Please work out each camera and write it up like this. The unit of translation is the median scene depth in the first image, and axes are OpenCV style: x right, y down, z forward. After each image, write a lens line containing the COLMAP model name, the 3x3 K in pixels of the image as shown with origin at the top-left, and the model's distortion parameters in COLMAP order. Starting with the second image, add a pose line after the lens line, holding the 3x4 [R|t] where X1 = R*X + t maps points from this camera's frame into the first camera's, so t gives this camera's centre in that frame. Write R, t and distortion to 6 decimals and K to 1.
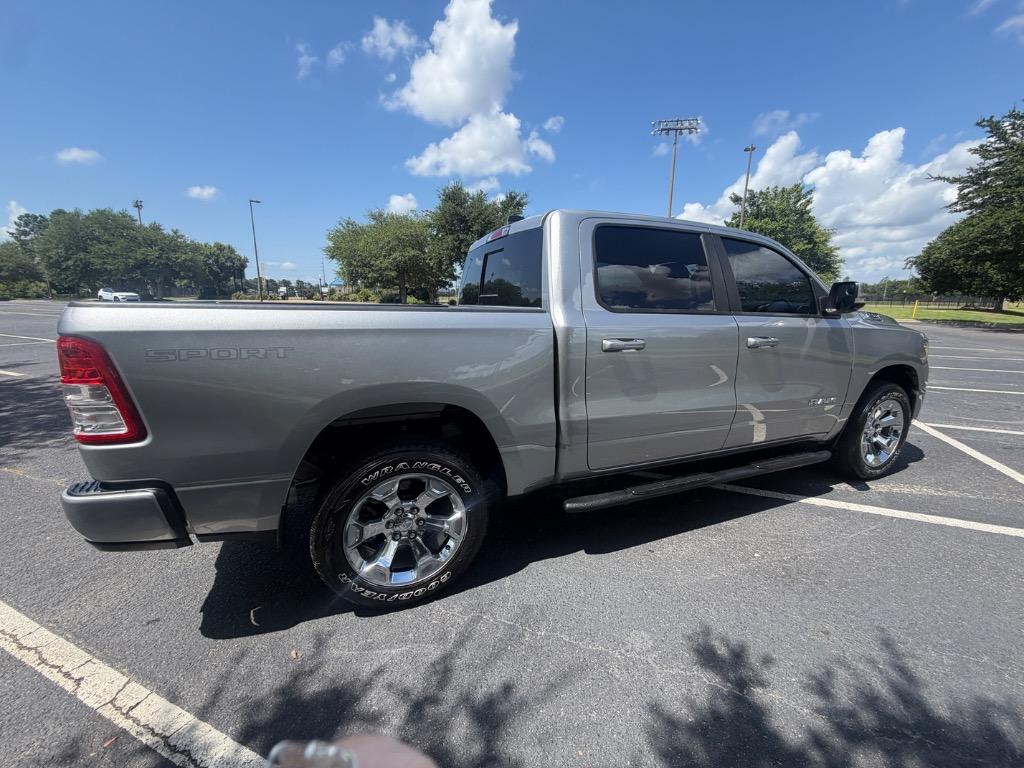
lens RADIAL K [[399.3, 0, 507.4], [0, 399.3, 383.1], [0, 0, 1]] dist [-0.009896, -0.000080]
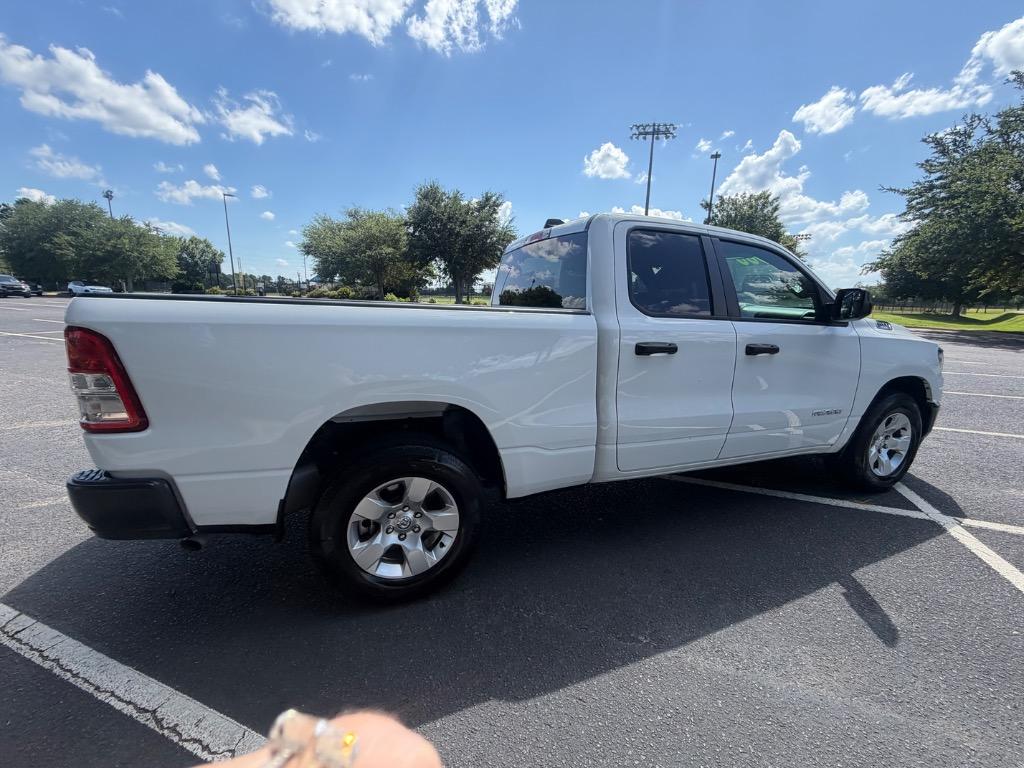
lens RADIAL K [[399.3, 0, 506.8], [0, 399.3, 384.1], [0, 0, 1]] dist [-0.009896, -0.000080]
pose [[0.999291, 0.006529, 0.037073, 0.021431], [-0.006684, 0.999970, 0.004035, 0.001616], [-0.037045, -0.004280, 0.999304, -0.011269]]
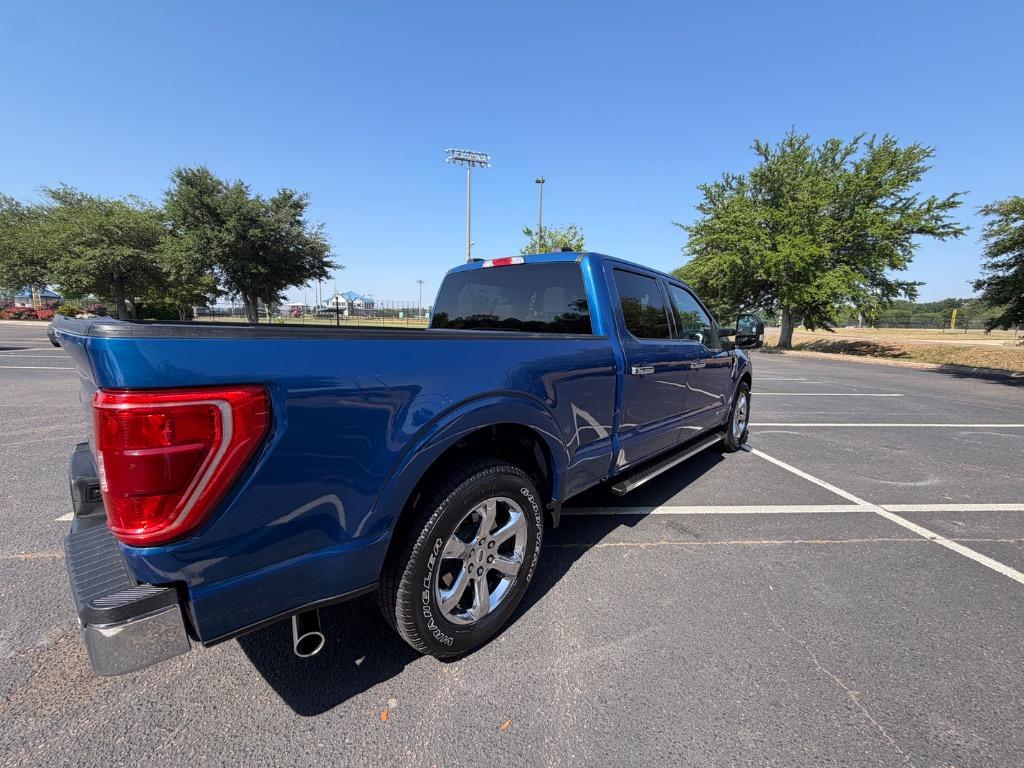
lens RADIAL K [[399.3, 0, 512.3], [0, 399.3, 382.0], [0, 0, 1]] dist [-0.009896, -0.000080]
pose [[0.888622, -0.057322, 0.455044, 0.025019], [0.082960, 0.995882, -0.036556, -0.018586], [-0.451075, 0.070235, 0.889718, 0.088061]]
